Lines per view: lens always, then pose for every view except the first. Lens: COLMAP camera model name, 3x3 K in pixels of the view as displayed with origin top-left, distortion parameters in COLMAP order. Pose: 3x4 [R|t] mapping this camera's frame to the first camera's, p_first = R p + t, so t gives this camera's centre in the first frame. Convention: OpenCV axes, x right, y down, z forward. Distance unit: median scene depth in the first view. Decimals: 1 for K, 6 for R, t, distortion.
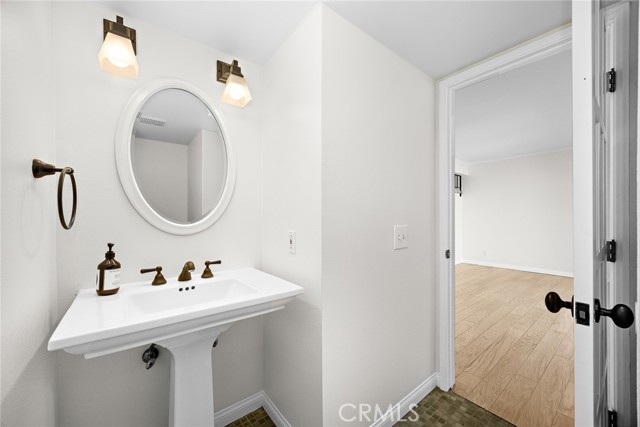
lens RADIAL K [[248.9, 0, 320.4], [0, 248.9, 215.4], [0, 0, 1]] dist [0.002978, 0.000074]
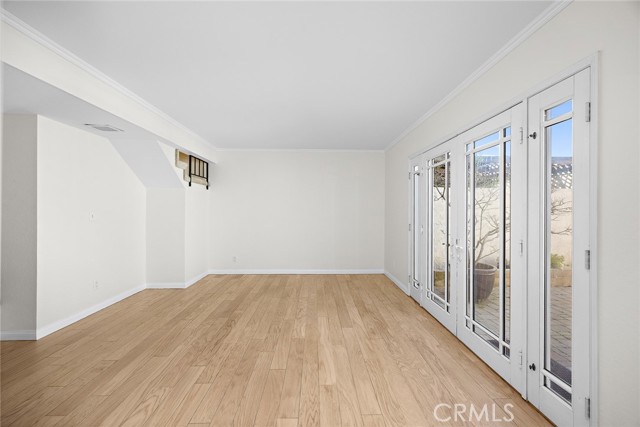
lens RADIAL K [[248.9, 0, 320.8], [0, 248.9, 210.6], [0, 0, 1]] dist [0.002978, 0.000074]
pose [[0.602005, 0.005617, 0.798473, 0.292424], [-0.007989, 0.999968, -0.001011, -0.022718], [-0.798453, -0.005771, 0.602030, 0.465338]]
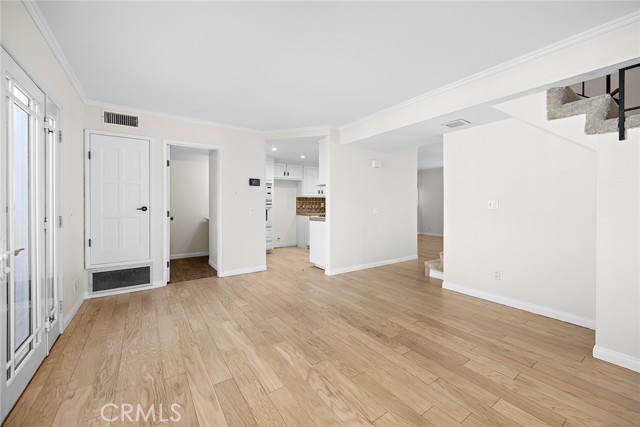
lens RADIAL K [[248.9, 0, 318.9], [0, 248.9, 207.5], [0, 0, 1]] dist [0.002978, 0.000074]
pose [[-0.062658, 0.019310, -0.997848, 1.483622], [0.000677, 0.999813, 0.019305, -0.003415], [0.998035, 0.000534, -0.062659, 1.110038]]
